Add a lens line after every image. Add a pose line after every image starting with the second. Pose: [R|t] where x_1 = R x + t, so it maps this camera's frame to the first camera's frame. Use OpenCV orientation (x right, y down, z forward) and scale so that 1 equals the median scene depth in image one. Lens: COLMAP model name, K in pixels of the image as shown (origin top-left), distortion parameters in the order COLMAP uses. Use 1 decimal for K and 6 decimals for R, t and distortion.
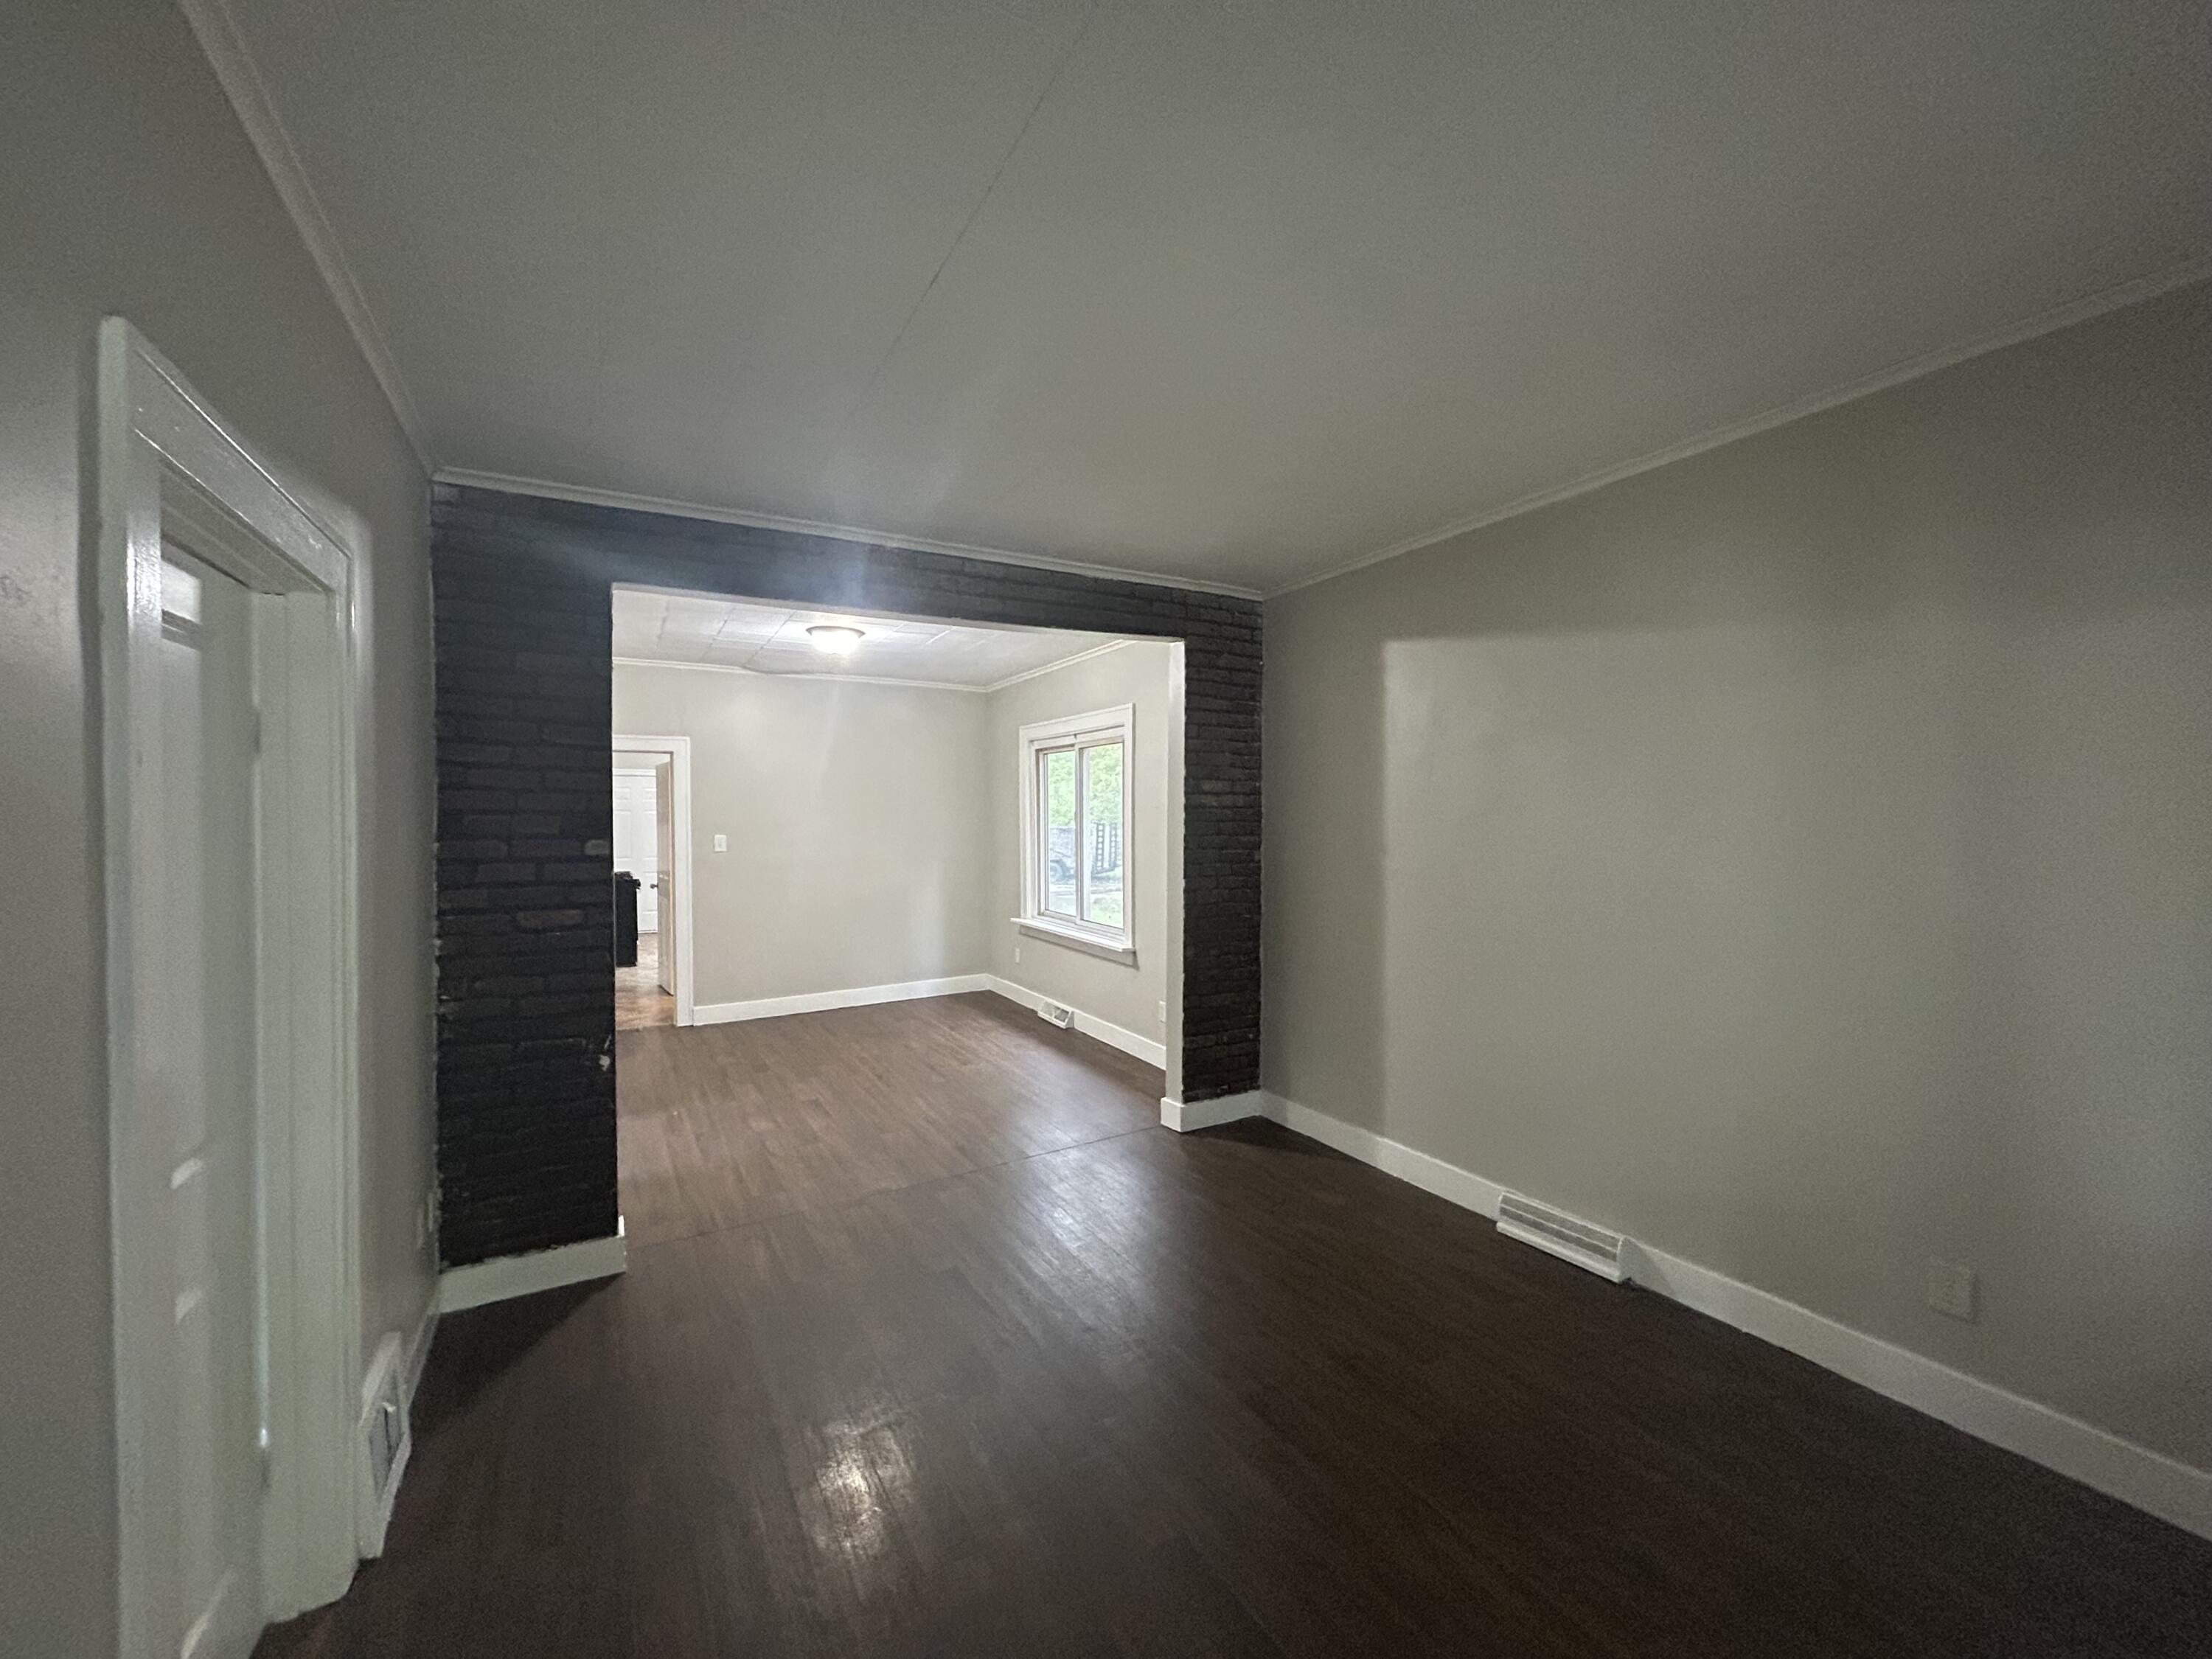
lens RADIAL K [[889.5, 0, 1111.3], [0, 889.5, 827.2], [0, 0, 1]] dist [-0.001361, 0.008251]
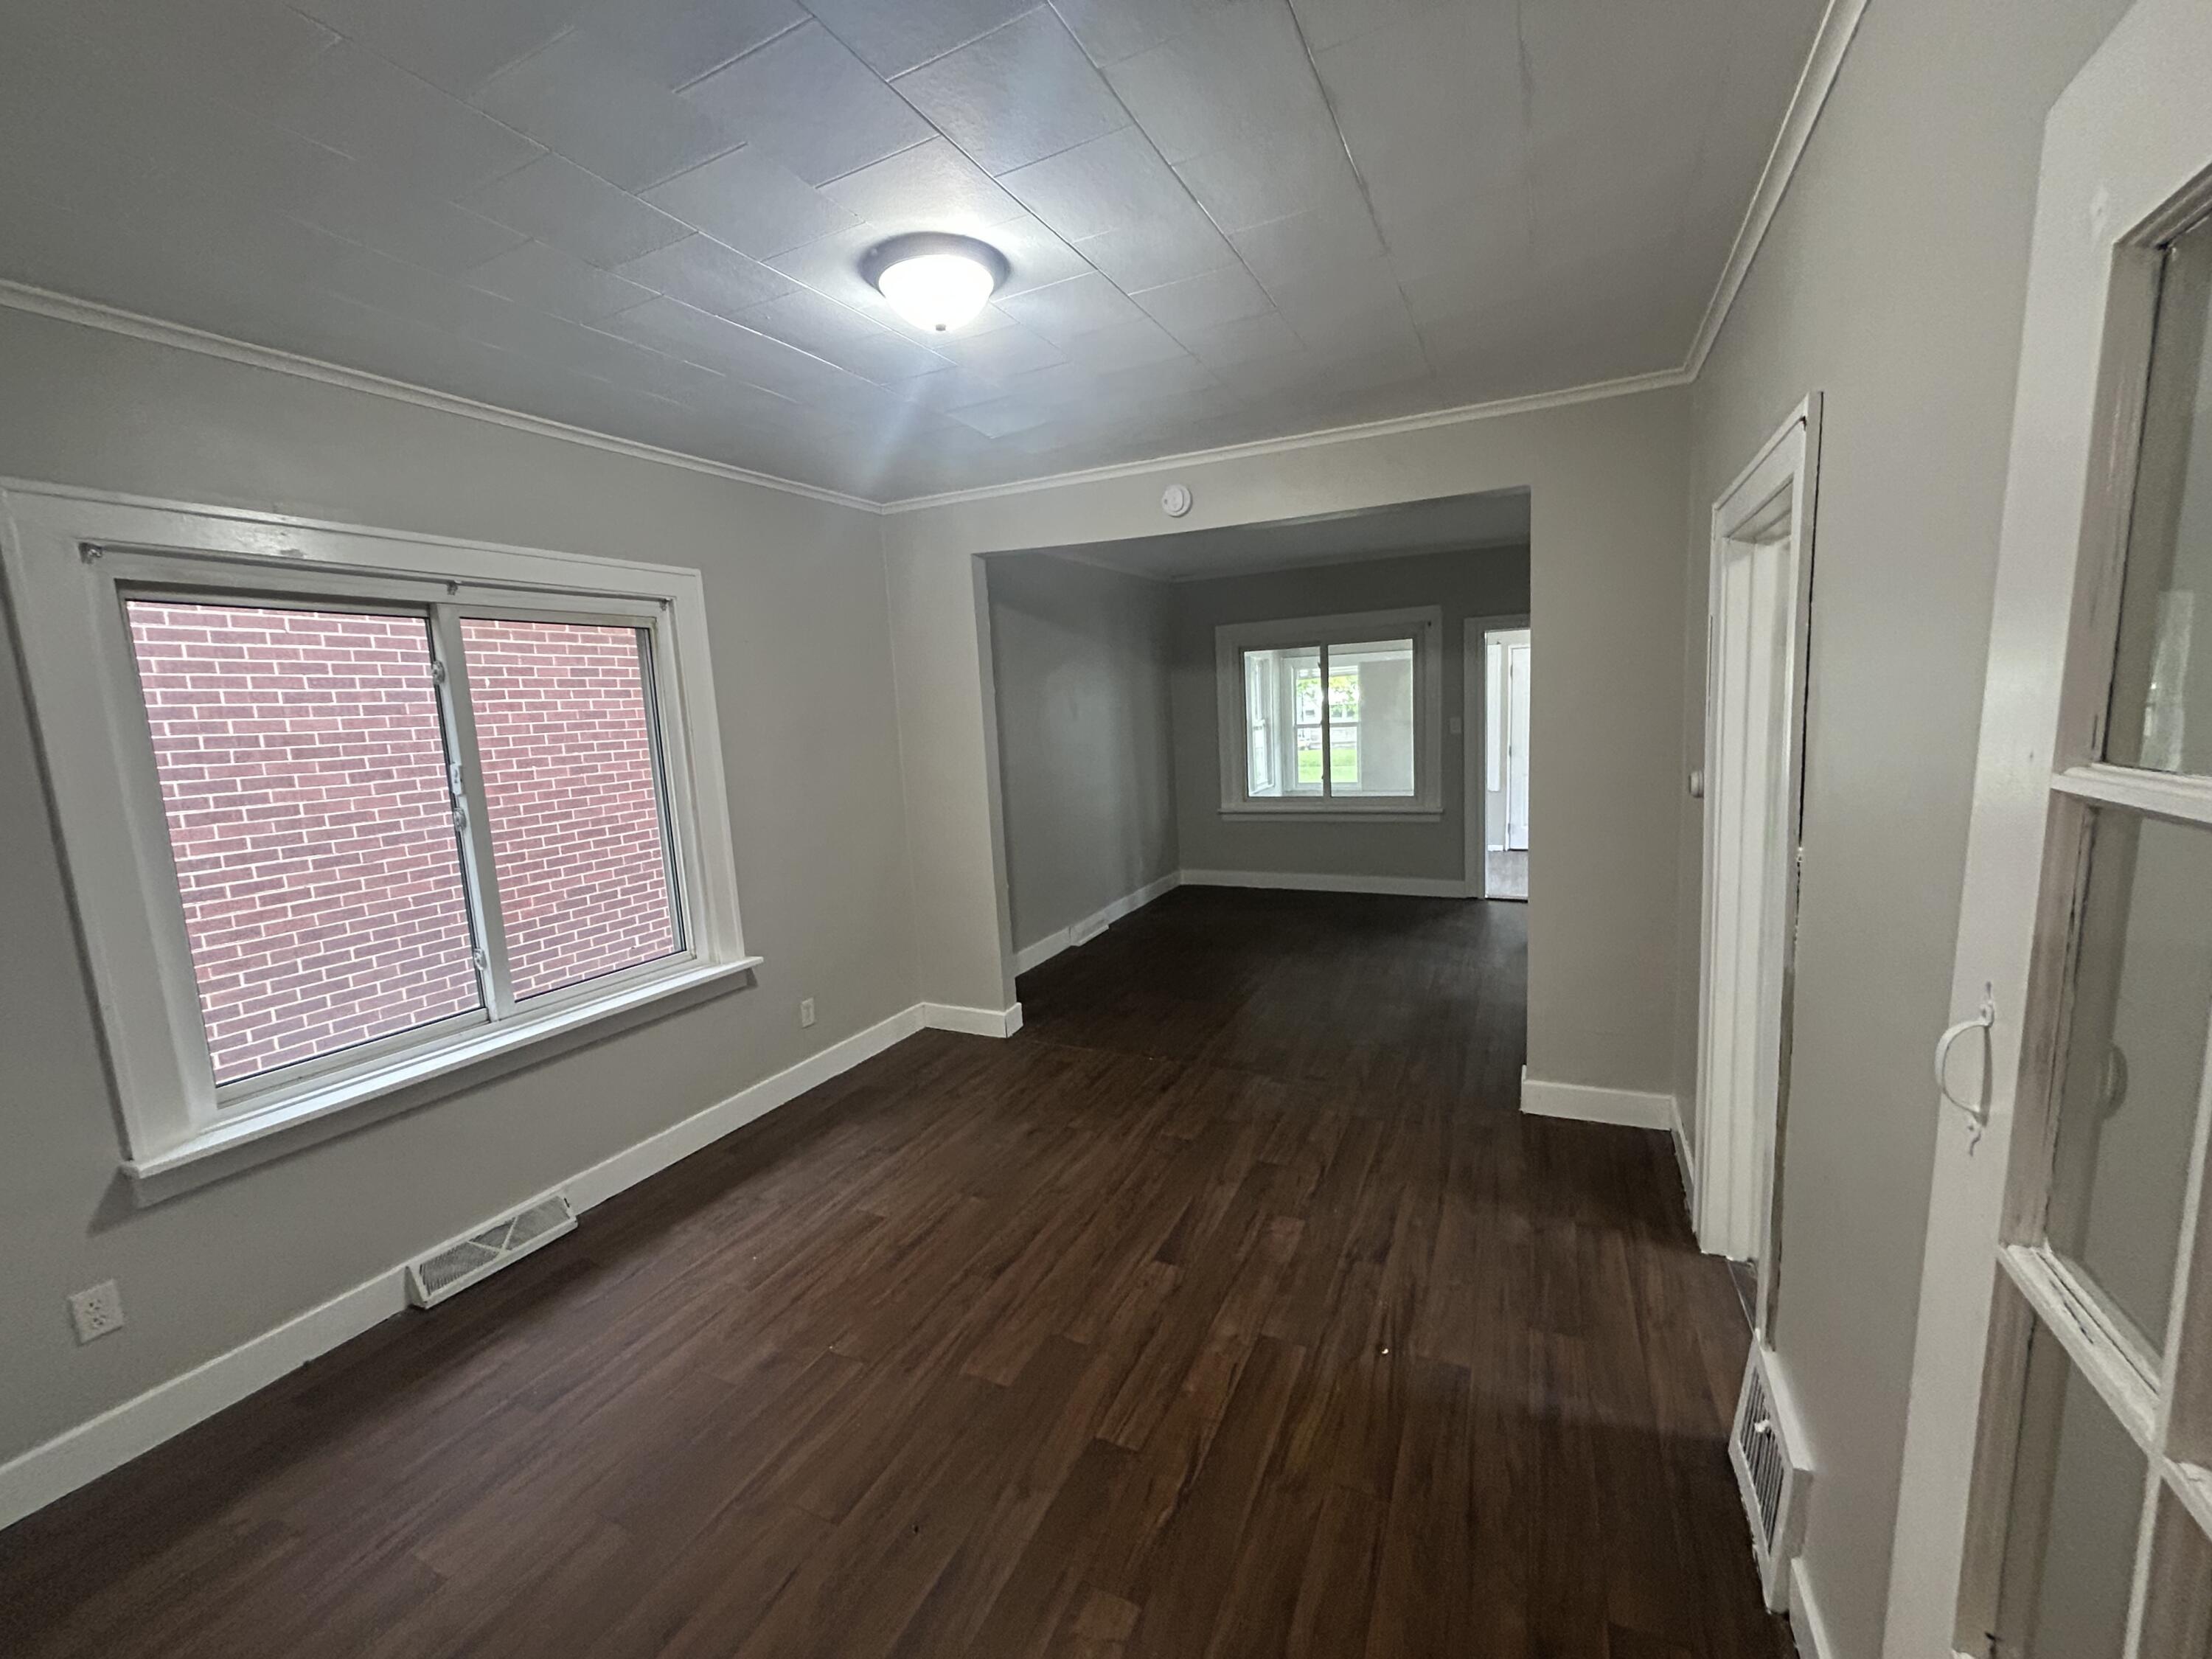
lens RADIAL K [[889.5, 0, 1111.3], [0, 889.5, 827.2], [0, 0, 1]] dist [-0.001361, 0.008251]
pose [[-0.555078, -0.072802, 0.828606, -0.757760], [0.079270, 0.986999, 0.139821, -0.031457], [-0.828013, 0.143295, -0.542090, 1.297690]]
